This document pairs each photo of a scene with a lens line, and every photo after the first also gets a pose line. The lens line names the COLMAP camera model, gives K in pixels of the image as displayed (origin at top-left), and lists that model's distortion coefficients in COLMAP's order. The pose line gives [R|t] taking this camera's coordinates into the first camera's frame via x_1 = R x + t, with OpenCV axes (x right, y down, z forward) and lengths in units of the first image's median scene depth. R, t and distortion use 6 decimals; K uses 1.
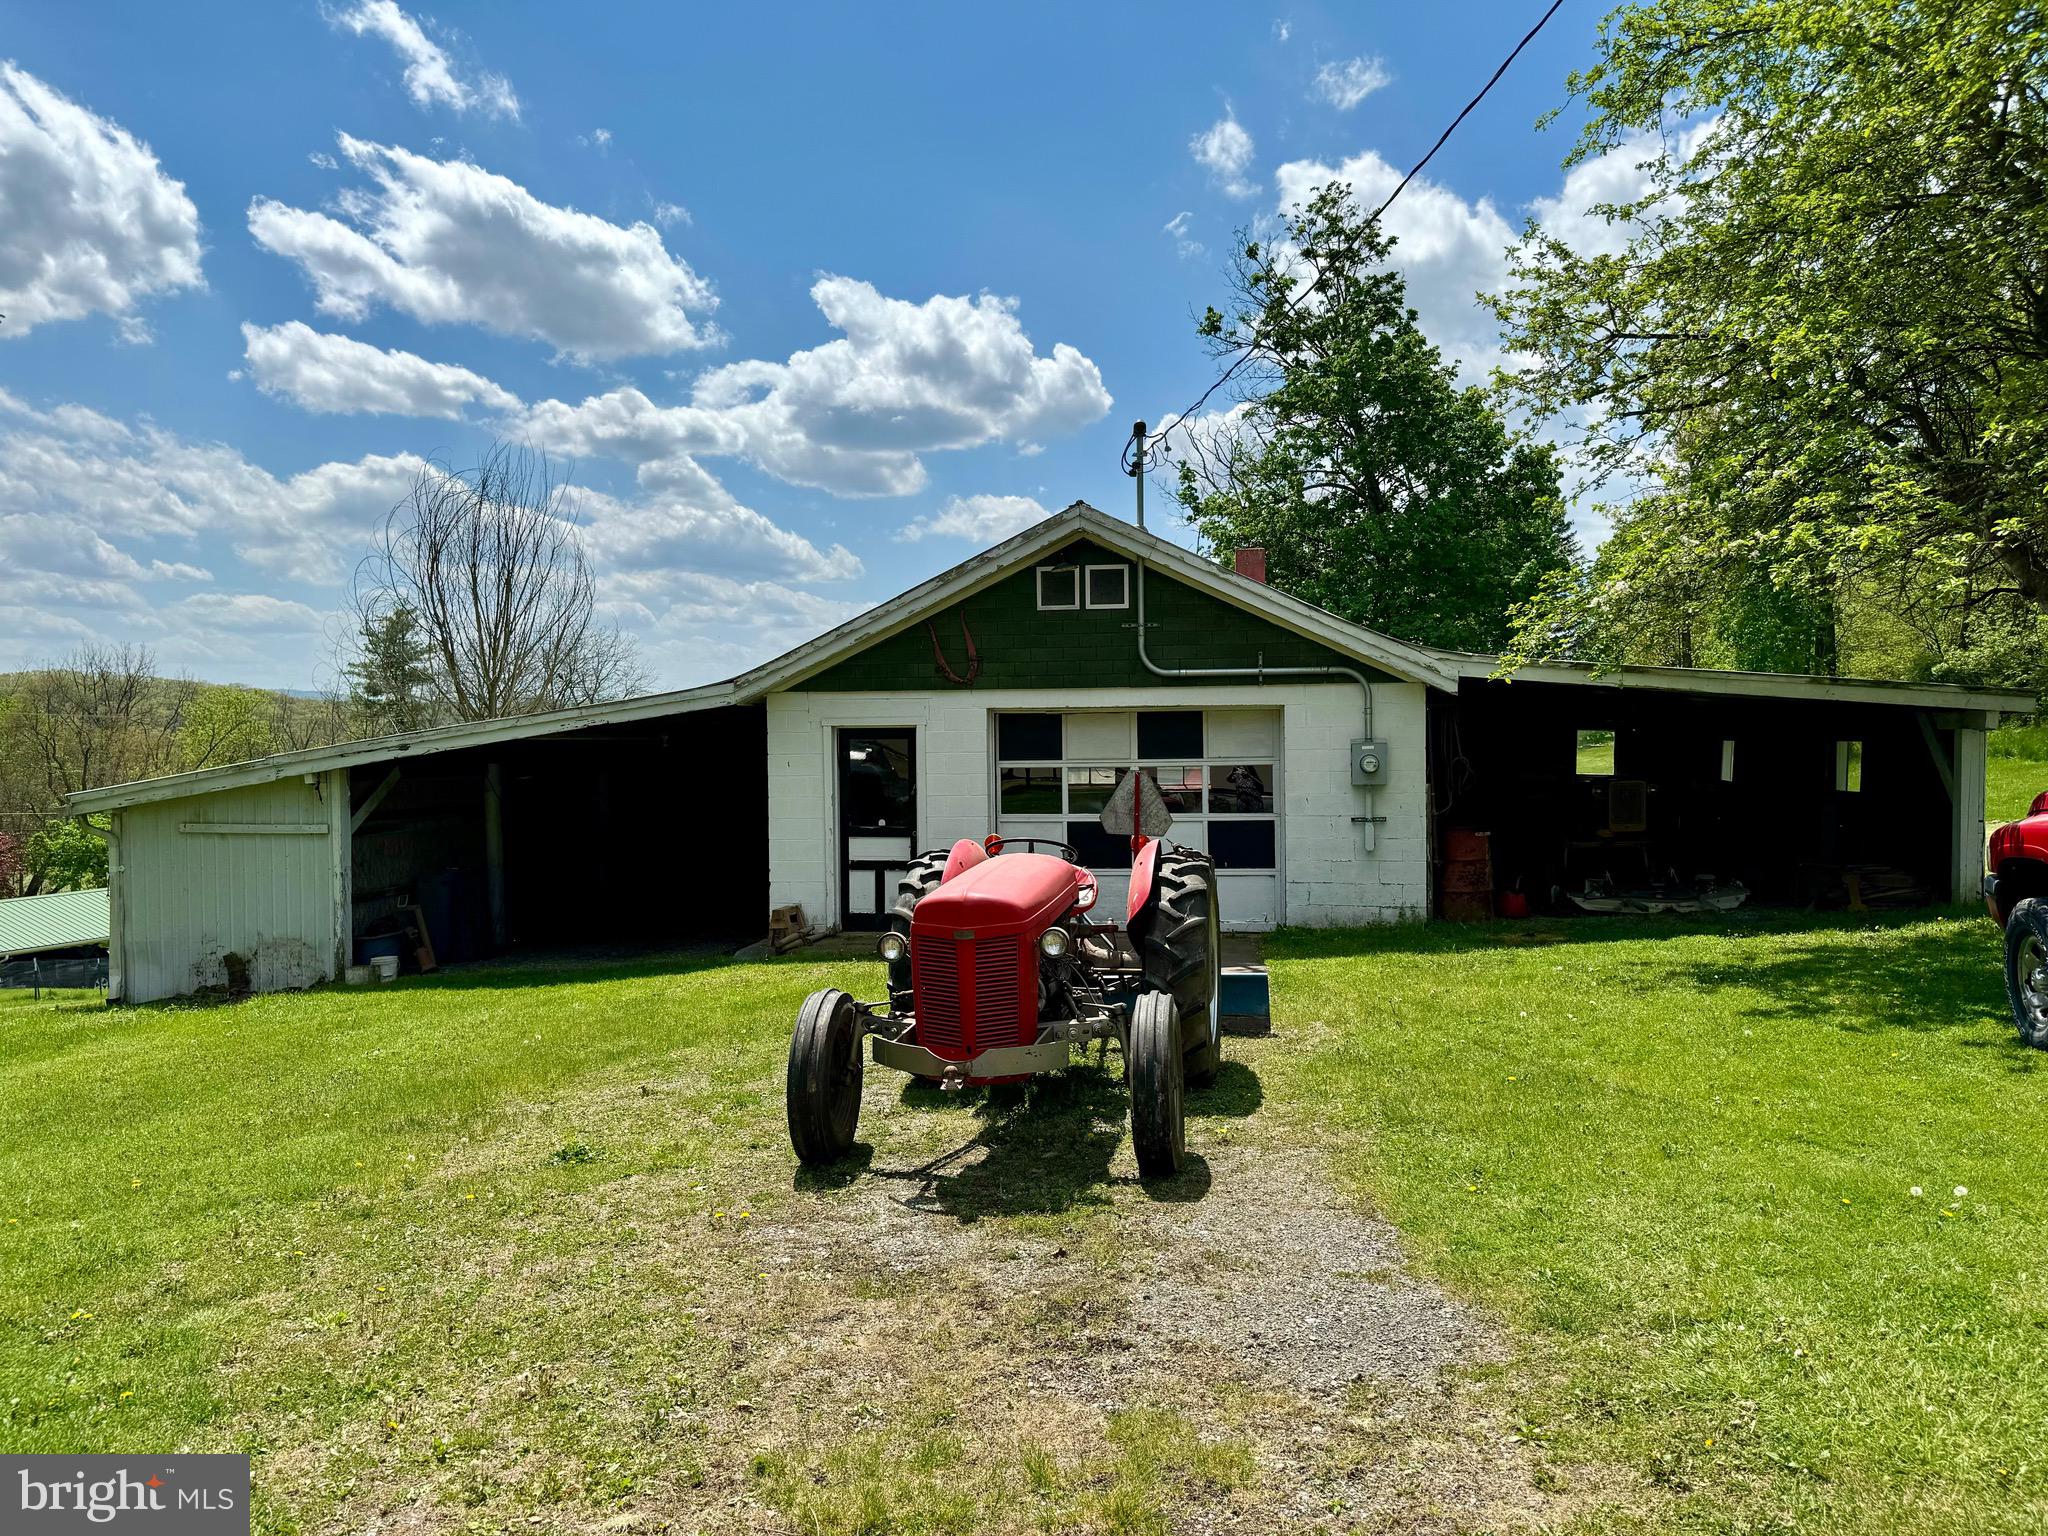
lens RADIAL K [[1453.9, 0, 1005.4], [0, 1453.9, 772.3], [0, 0, 1]] dist [0.102524, -0.128751]
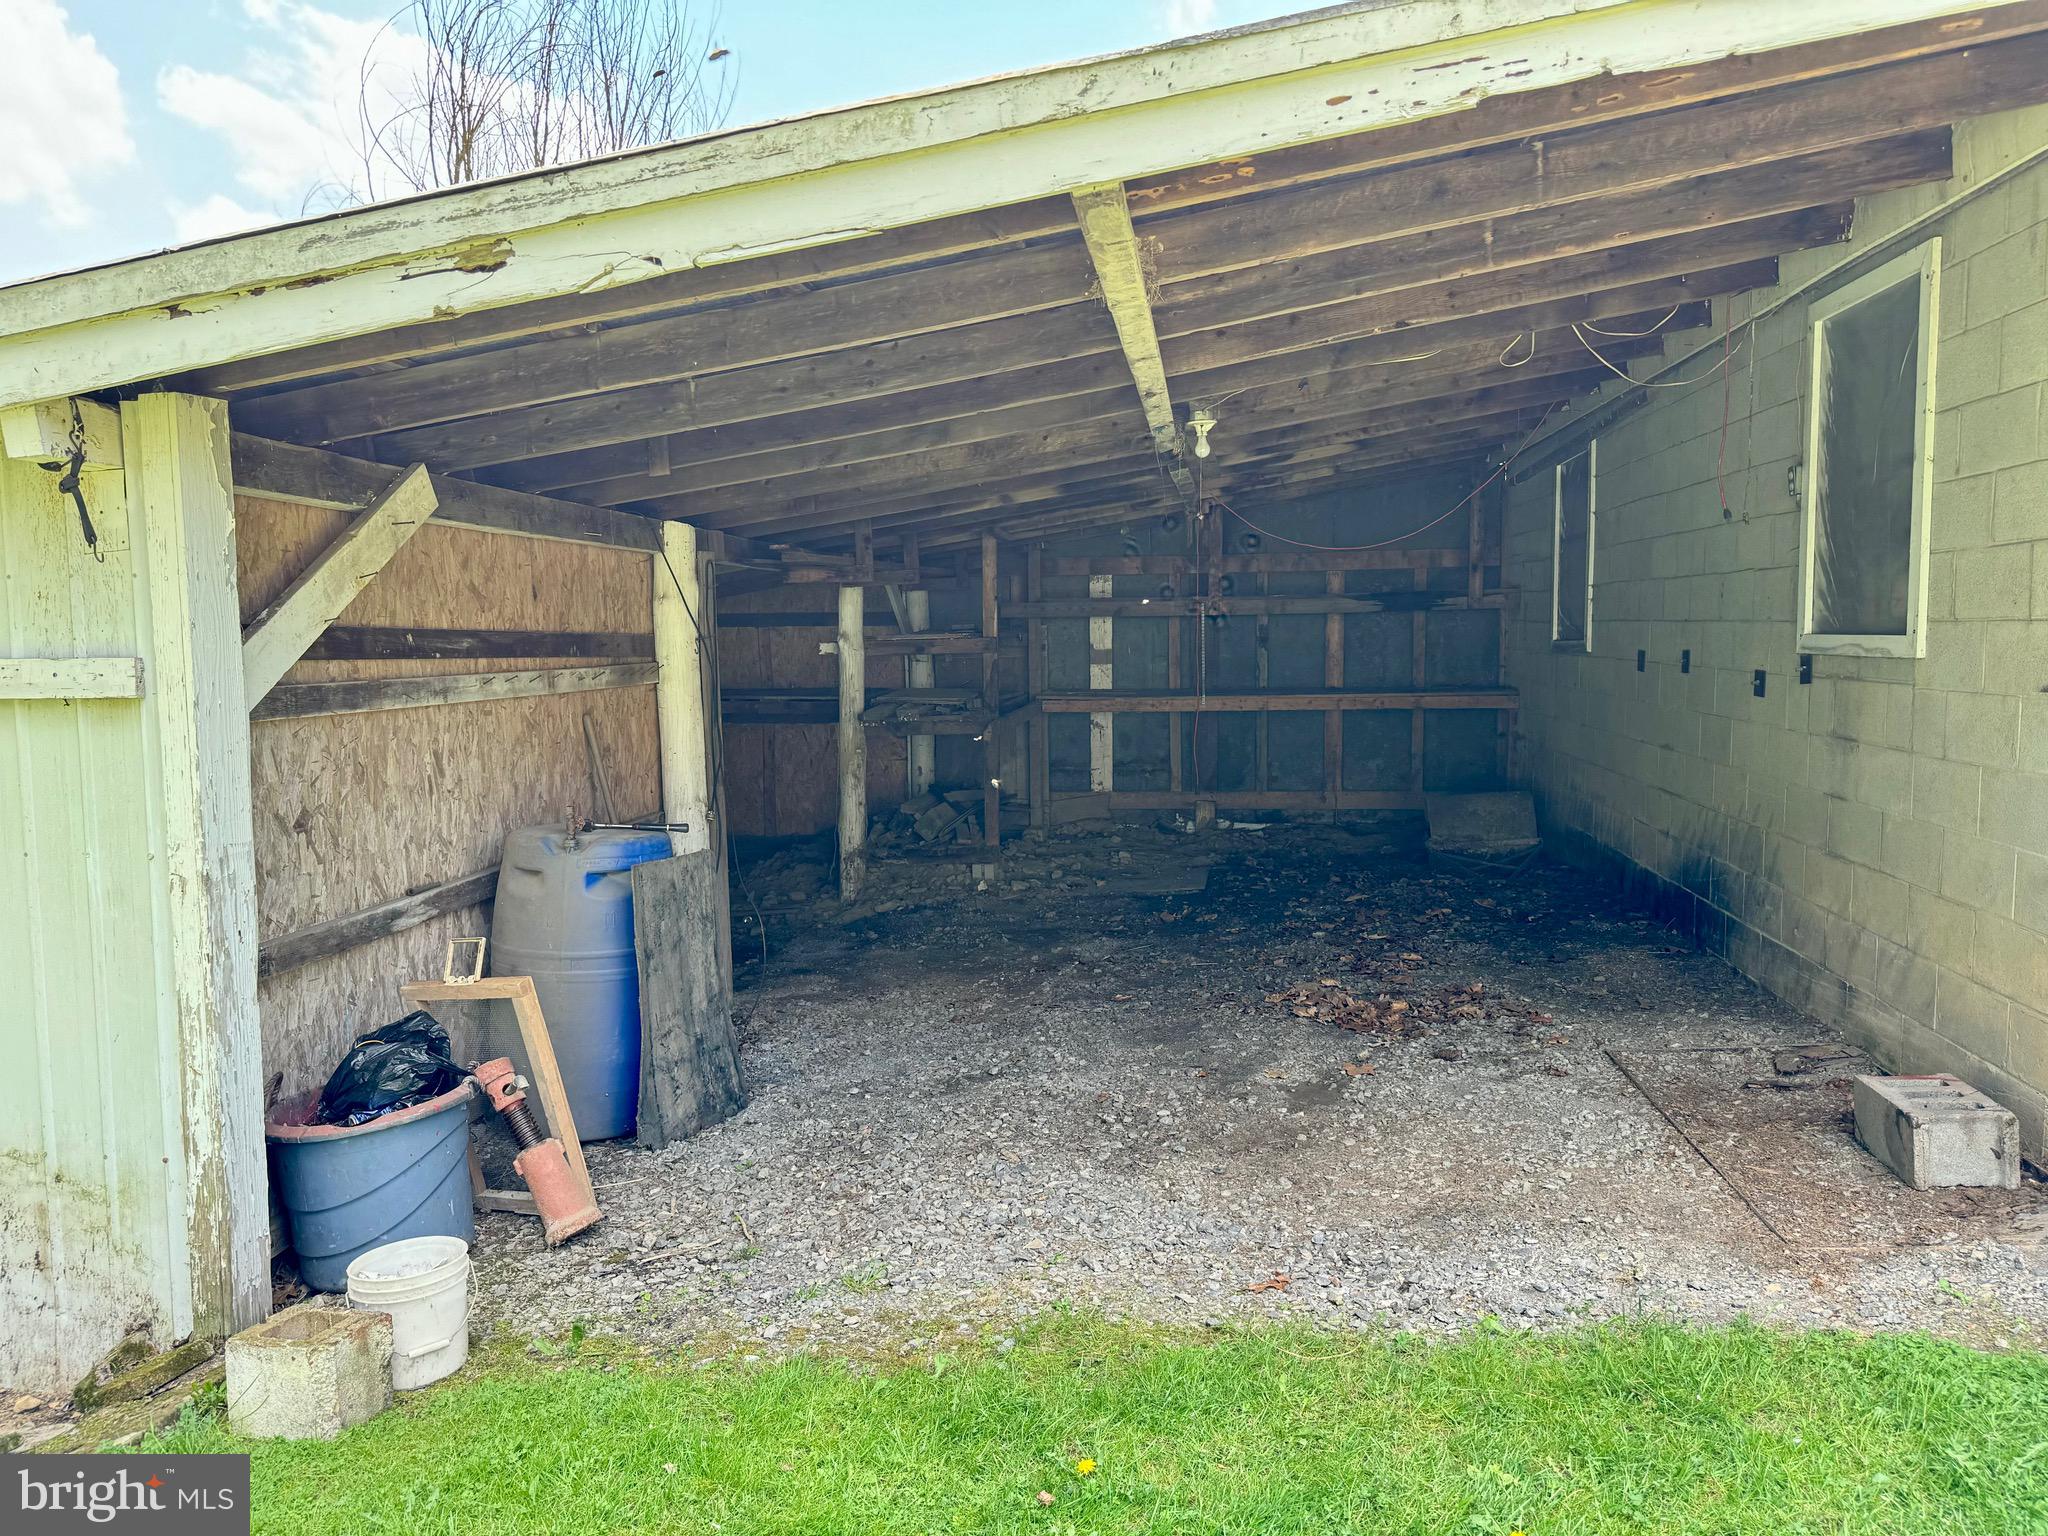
lens RADIAL K [[1418.5, 0, 983.8], [0, 1418.5, 767.1], [0, 0, 1]] dist [0.041220, -0.001058]
pose [[0.999465, -0.003053, 0.032556, -0.370234], [0.000796, 0.997607, 0.069128, 0.040327], [-0.032689, -0.069065, 0.997076, 0.852316]]
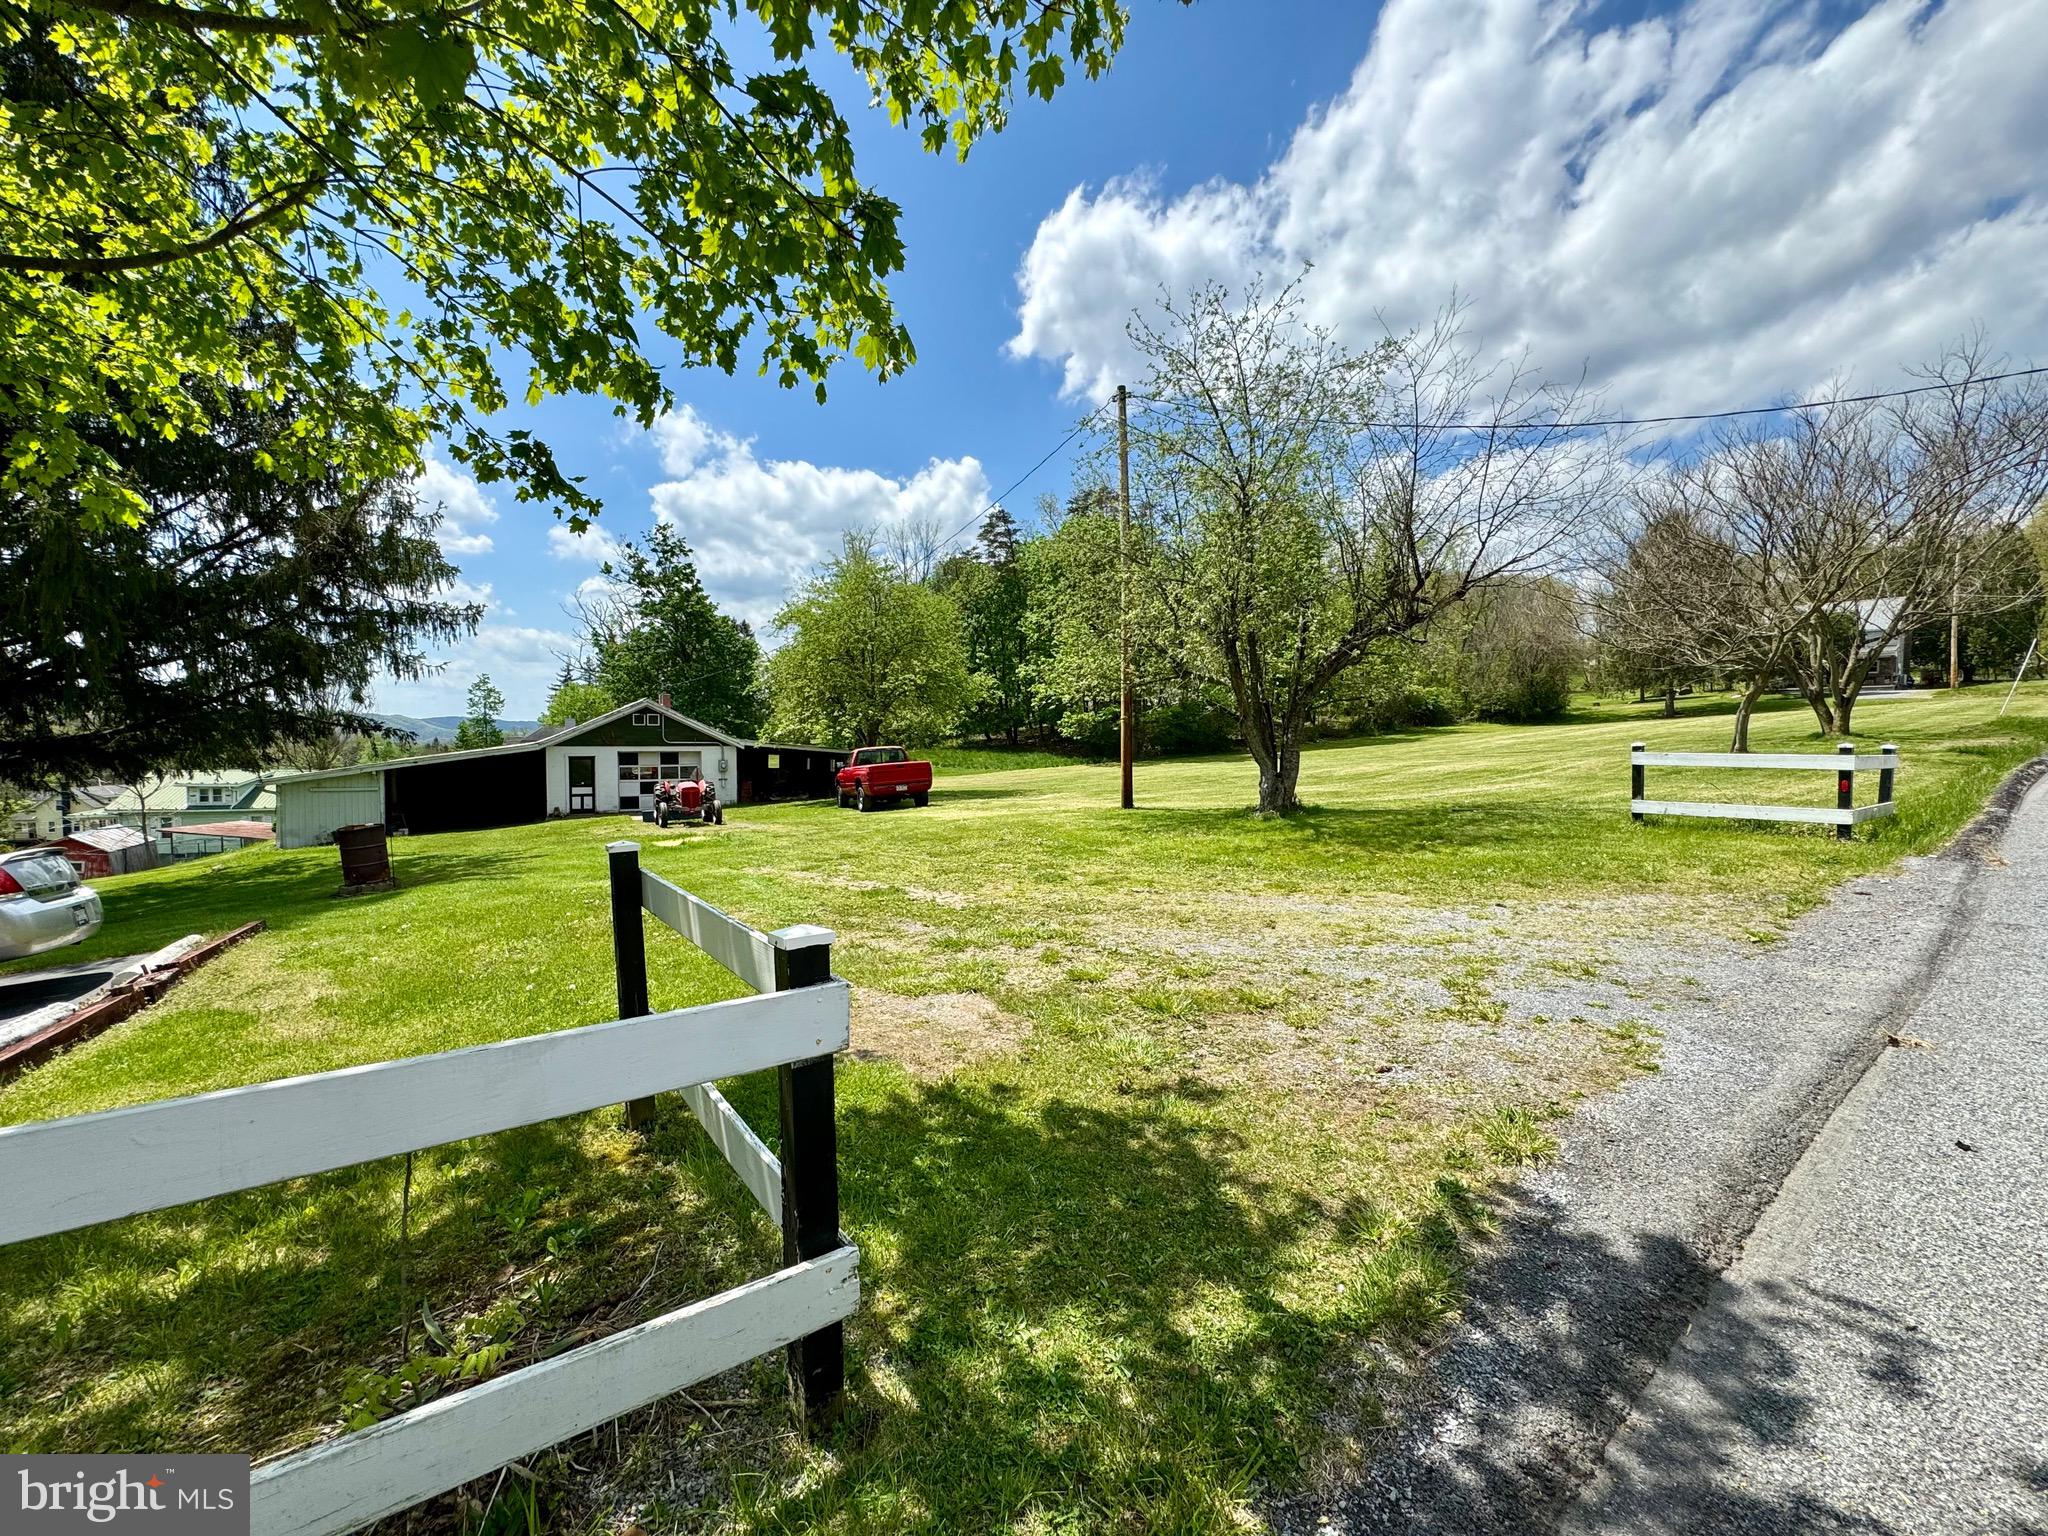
lens RADIAL K [[822.8, 0, 1017.4], [0, 822.8, 765.8], [0, 0, 1]] dist [0.000254, 0.000277]
pose [[0.781971, -0.009036, 0.623249, -0.526921], [0.007333, 0.999959, 0.005298, -0.010990], [-0.623271, 0.000427, 0.782006, -1.281136]]
